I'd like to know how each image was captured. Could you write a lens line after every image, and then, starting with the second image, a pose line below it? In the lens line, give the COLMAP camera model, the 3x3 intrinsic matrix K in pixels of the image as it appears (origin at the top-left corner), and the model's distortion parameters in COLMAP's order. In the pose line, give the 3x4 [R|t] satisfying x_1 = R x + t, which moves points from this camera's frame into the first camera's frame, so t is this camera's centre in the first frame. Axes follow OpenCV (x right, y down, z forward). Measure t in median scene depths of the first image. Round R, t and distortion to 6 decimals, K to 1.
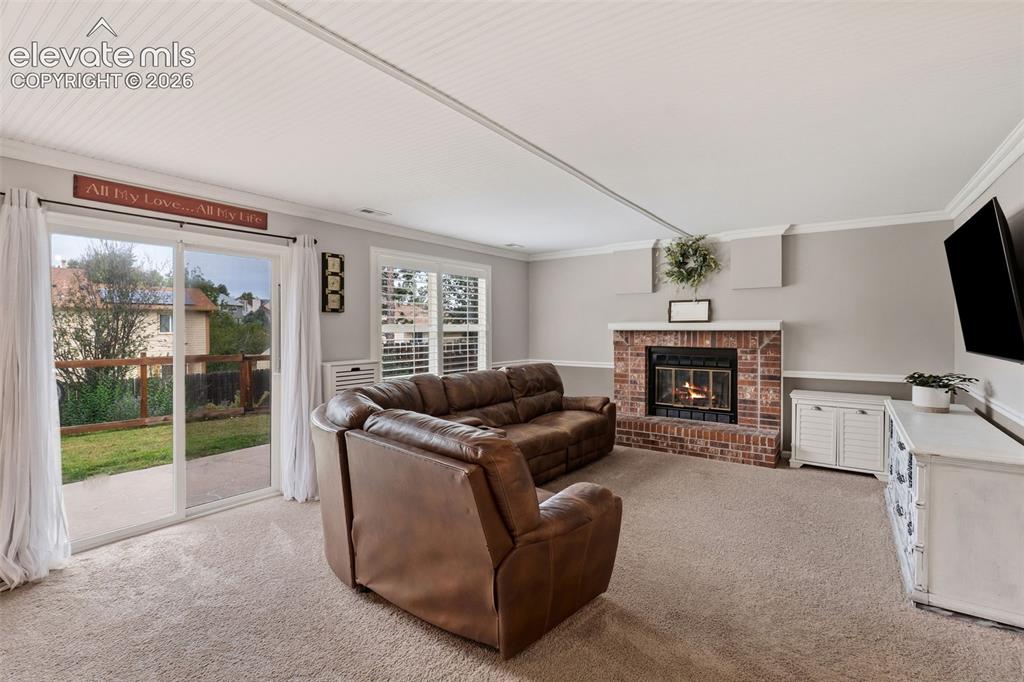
lens RADIAL K [[479.7, 0, 505.3], [0, 479.7, 333.9], [0, 0, 1]] dist [0.003539, 0.000098]
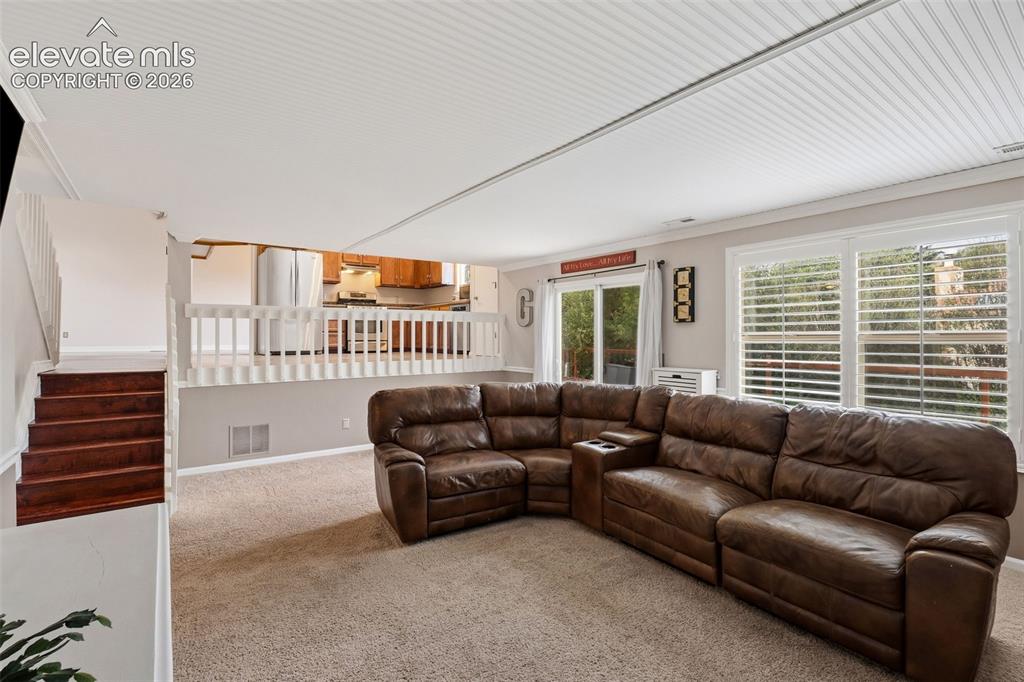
lens RADIAL K [[479.7, 0, 513.5], [0, 479.7, 334.8], [0, 0, 1]] dist [0.003539, 0.000098]
pose [[-0.301537, -0.002188, -0.953452, 0.787293], [-0.014244, 0.999896, 0.002210, -0.013954], [0.953348, 0.014247, -0.301537, 0.973252]]
